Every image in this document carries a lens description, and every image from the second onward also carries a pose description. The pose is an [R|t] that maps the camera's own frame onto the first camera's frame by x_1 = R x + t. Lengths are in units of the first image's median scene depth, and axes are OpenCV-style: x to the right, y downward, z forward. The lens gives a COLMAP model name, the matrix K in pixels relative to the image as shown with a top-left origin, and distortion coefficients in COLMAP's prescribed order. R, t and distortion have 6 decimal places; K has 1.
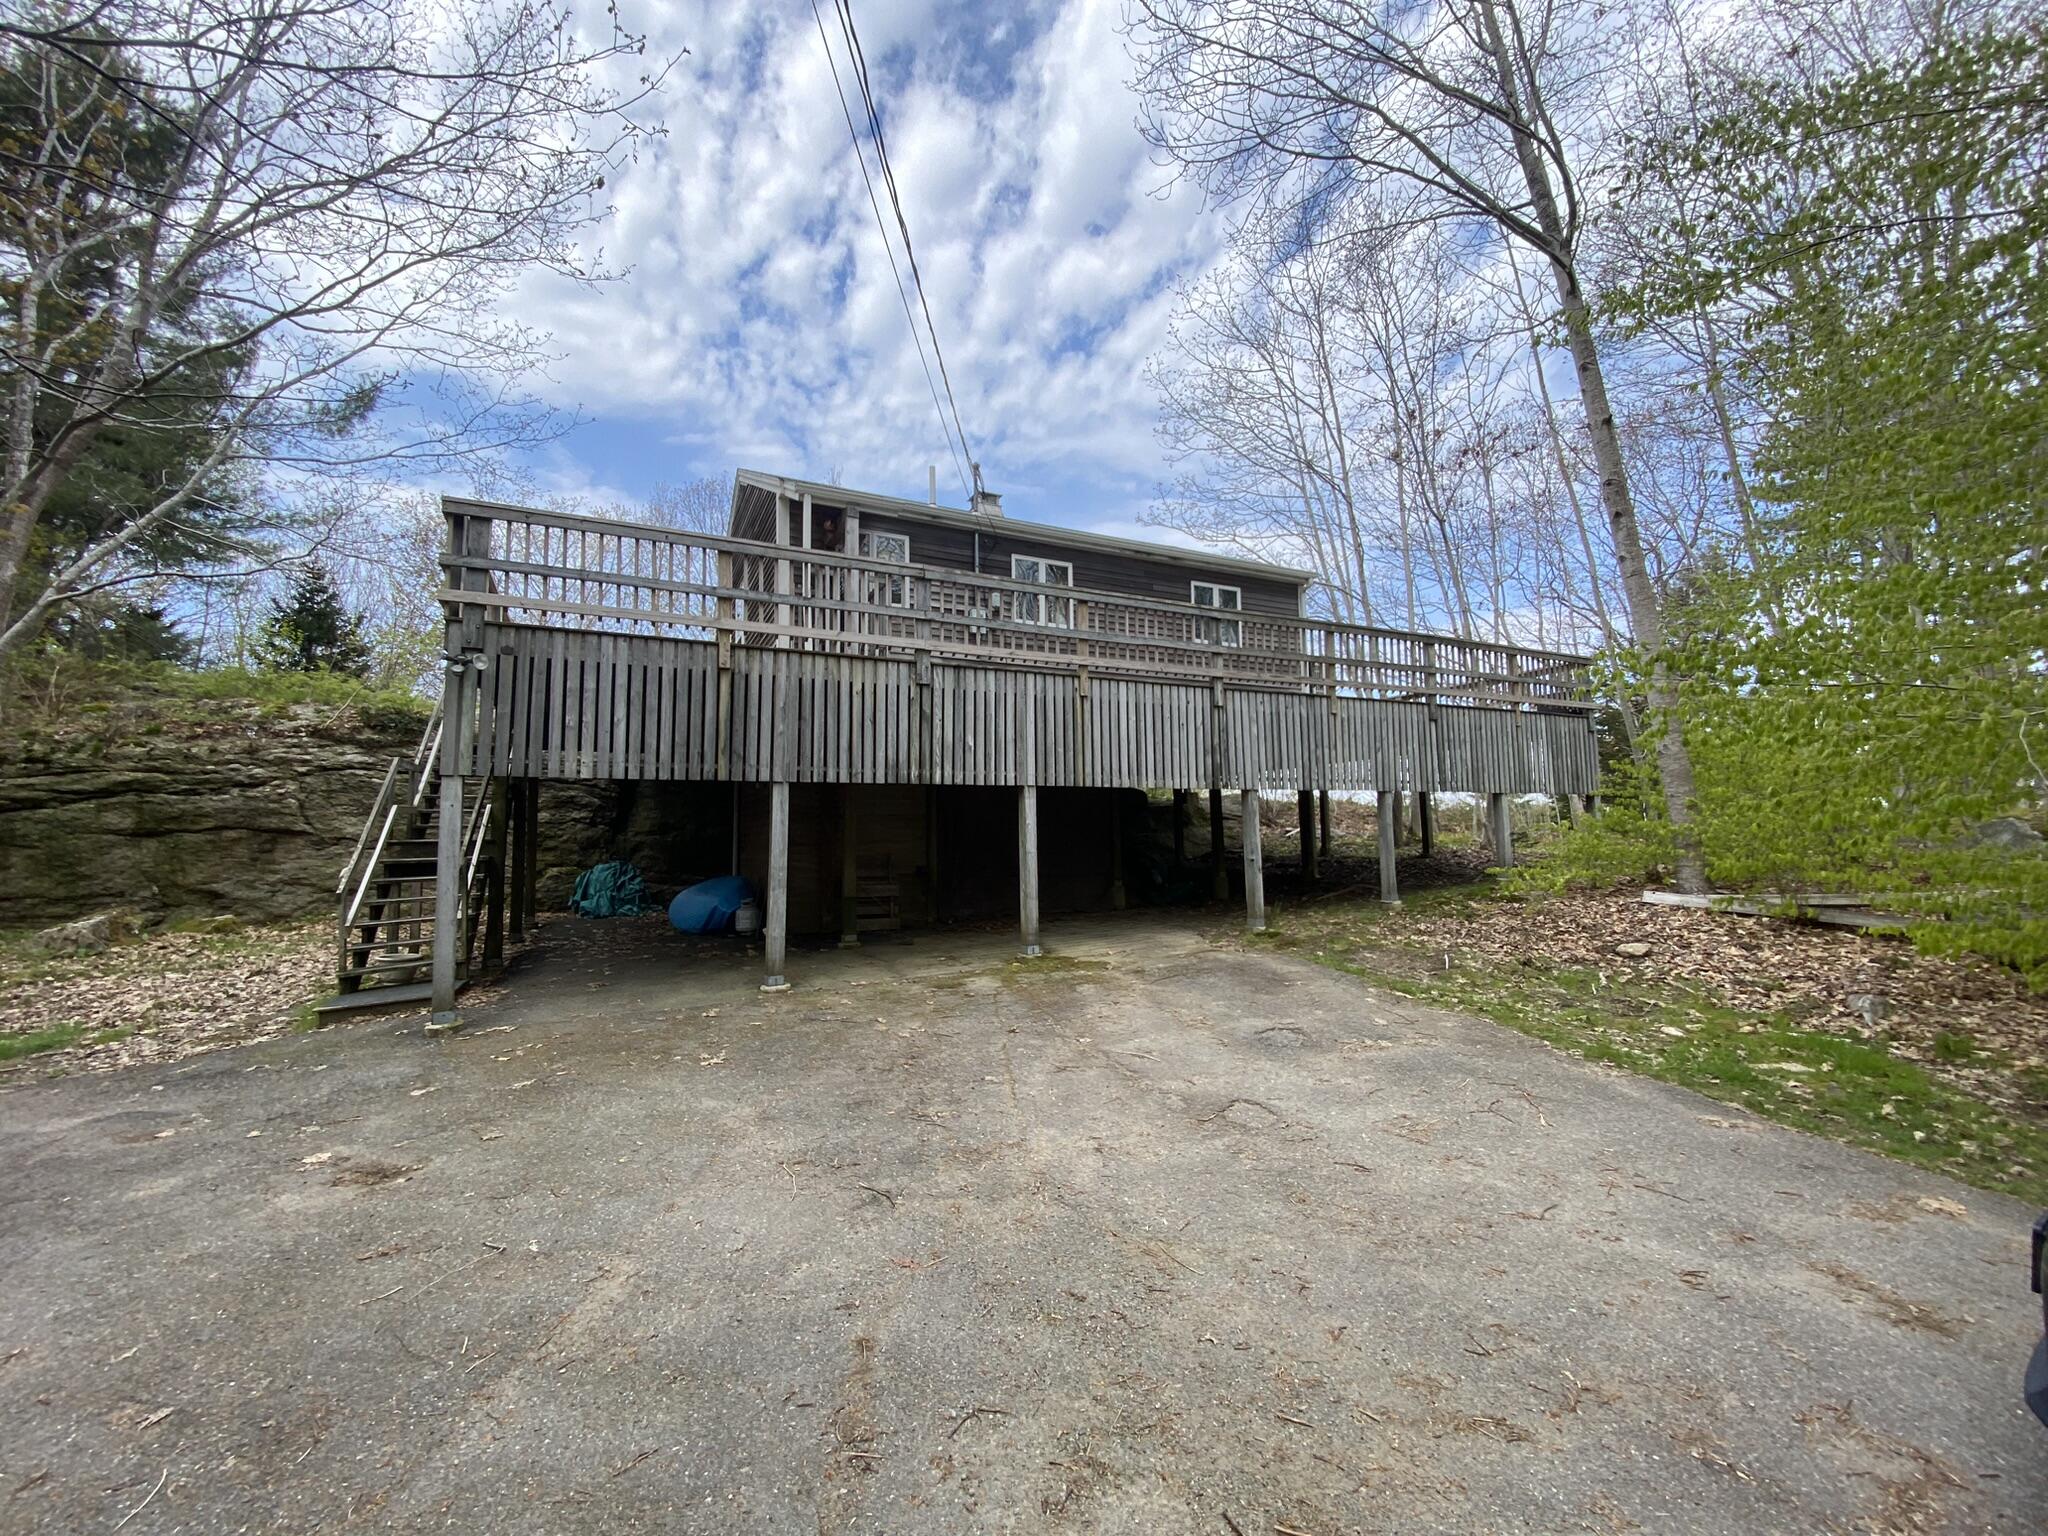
lens RADIAL K [[826.9, 0, 1020.5], [0, 826.9, 768.1], [0, 0, 1]] dist [0.020663, -0.019340]
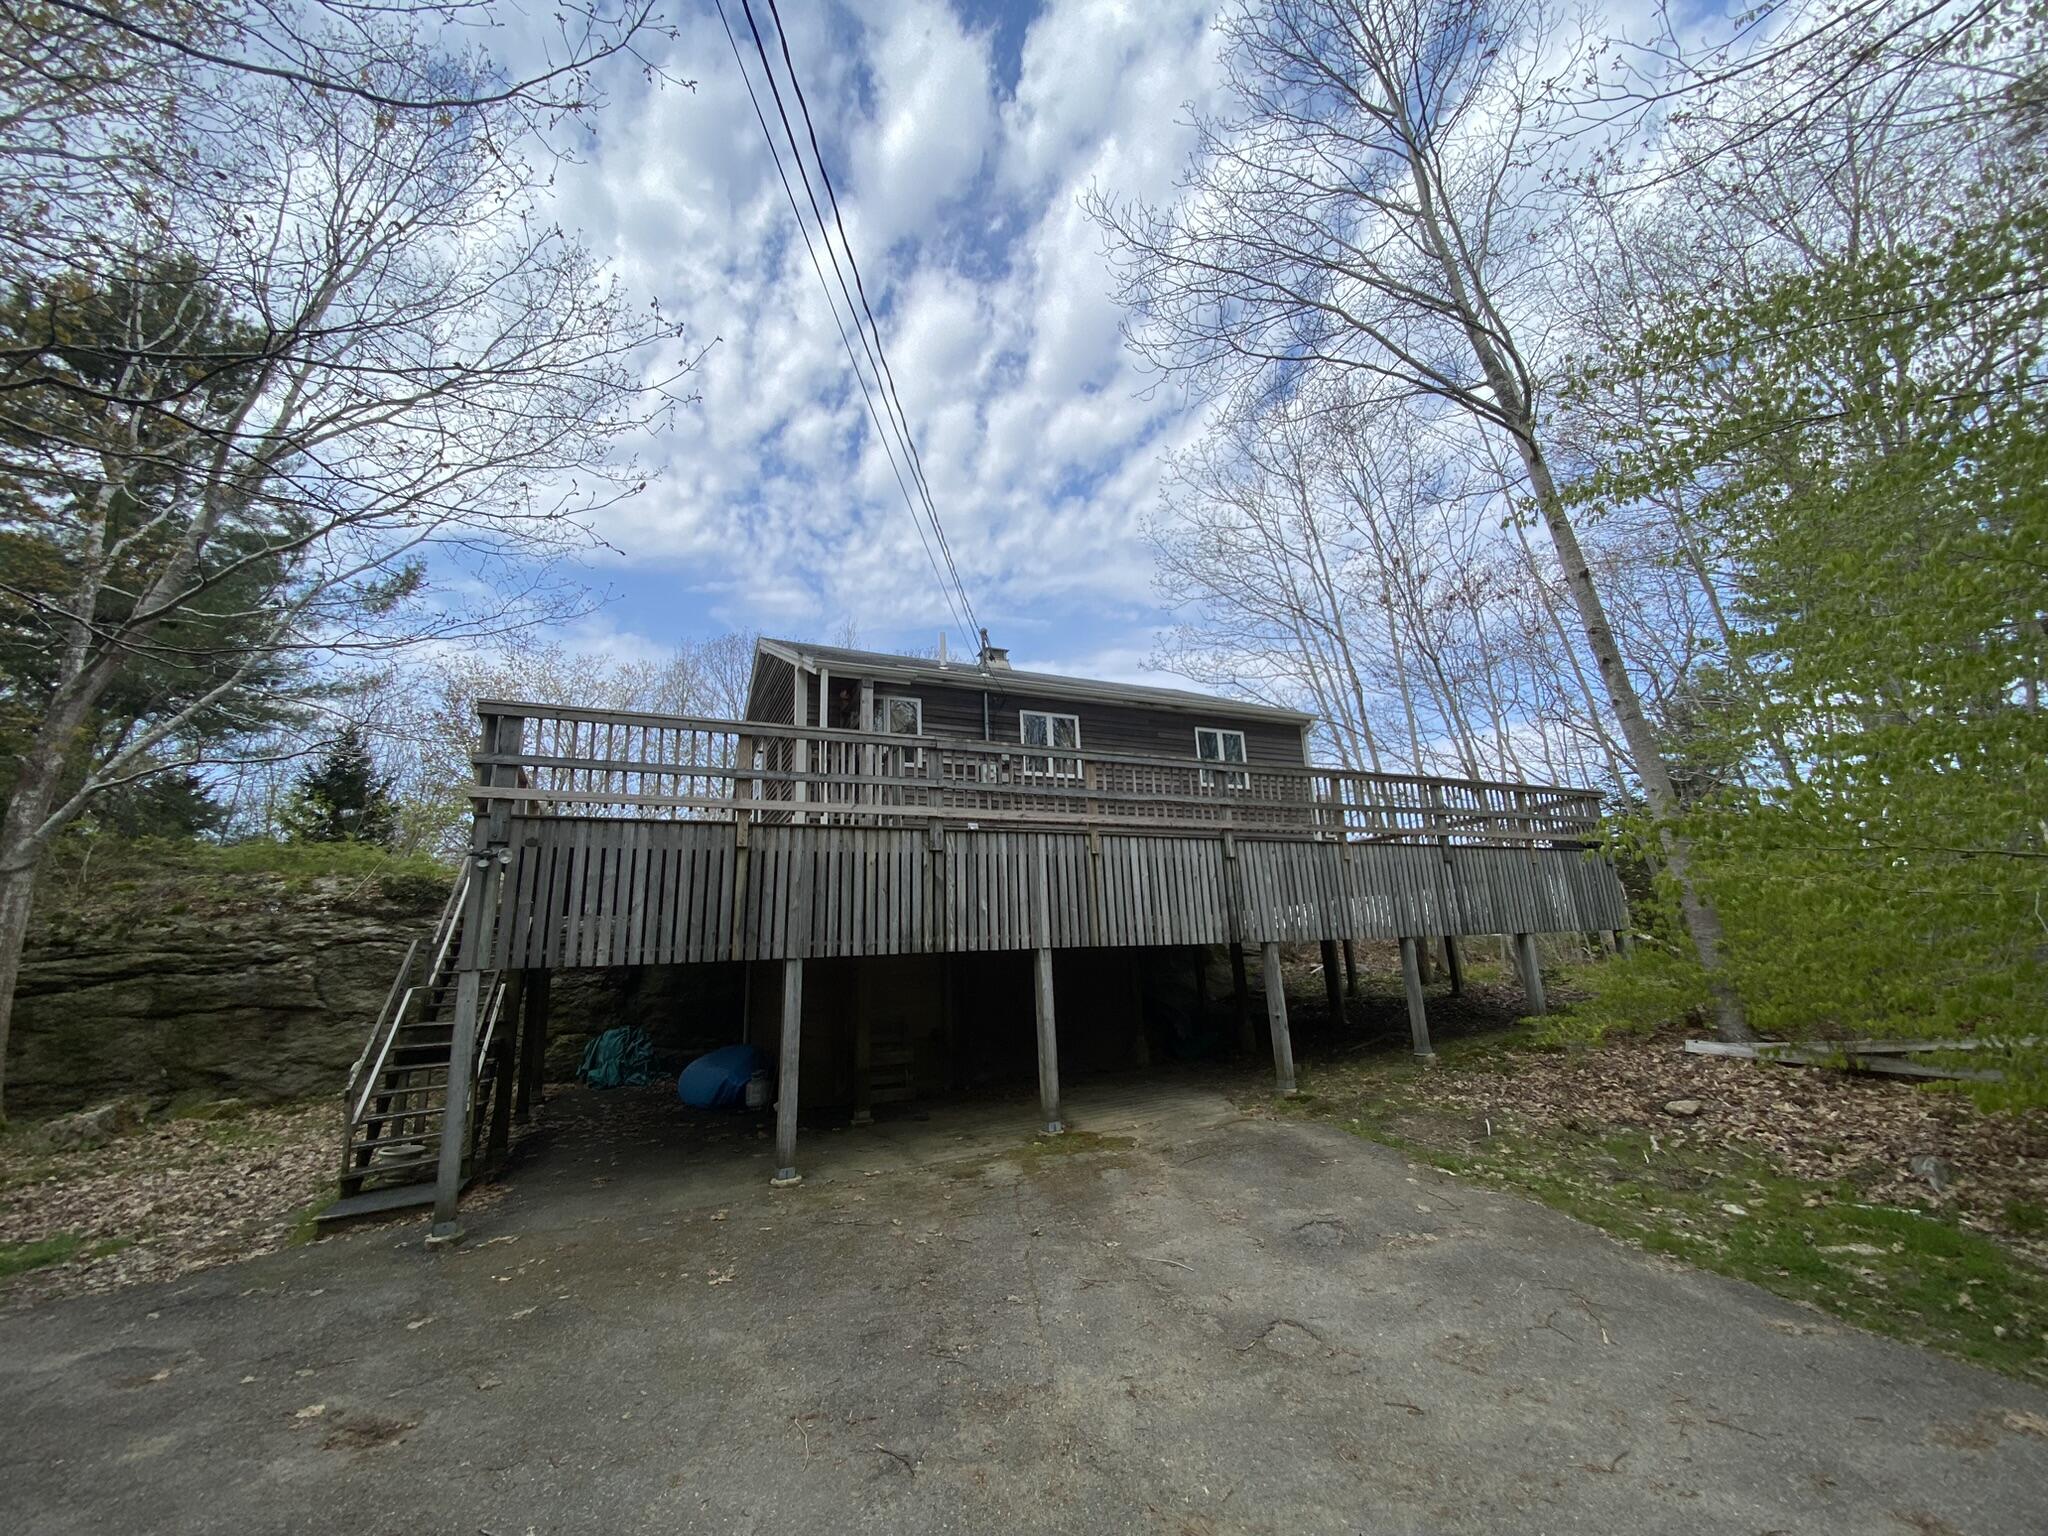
lens RADIAL K [[826.9, 0, 1020.5], [0, 826.9, 768.1], [0, 0, 1]] dist [0.020663, -0.019340]
pose [[0.999376, -0.032759, -0.013237, 0.002548], [0.030391, 0.988090, -0.150846, -0.047807], [0.018021, 0.150349, 0.988469, -0.015340]]
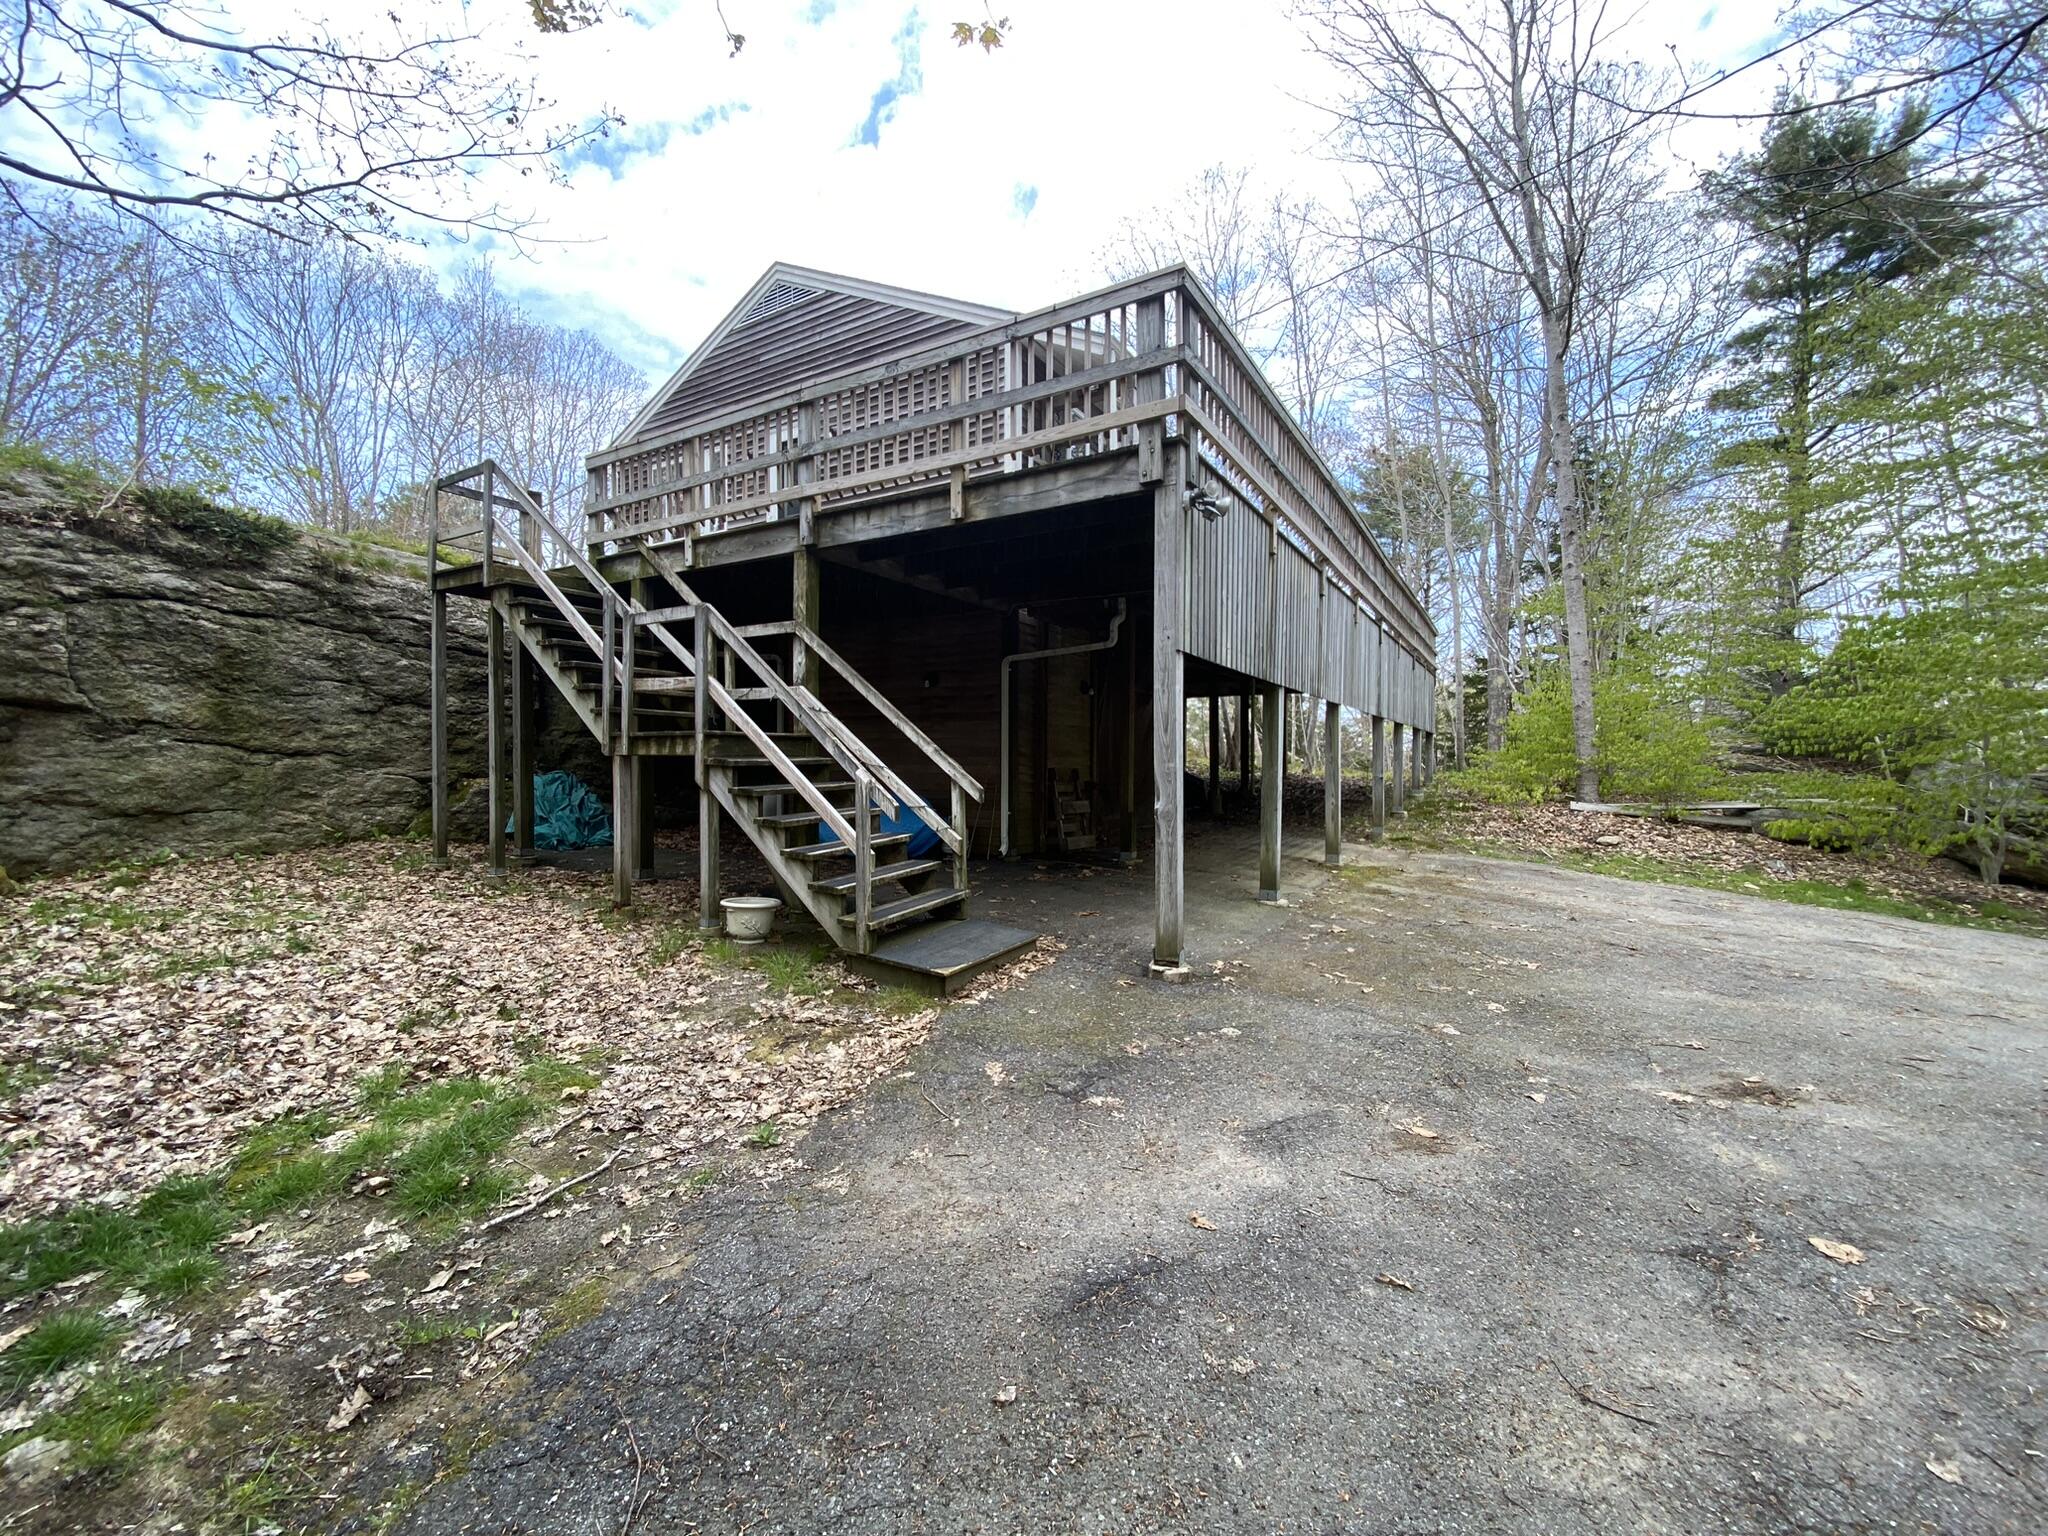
lens RADIAL K [[826.9, 0, 1020.5], [0, 826.9, 768.1], [0, 0, 1]] dist [0.020663, -0.019340]
pose [[0.845703, 0.017834, 0.533356, -0.961868], [-0.067678, 0.994956, 0.074043, 0.053683], [-0.529345, -0.098715, 0.842644, 0.332976]]
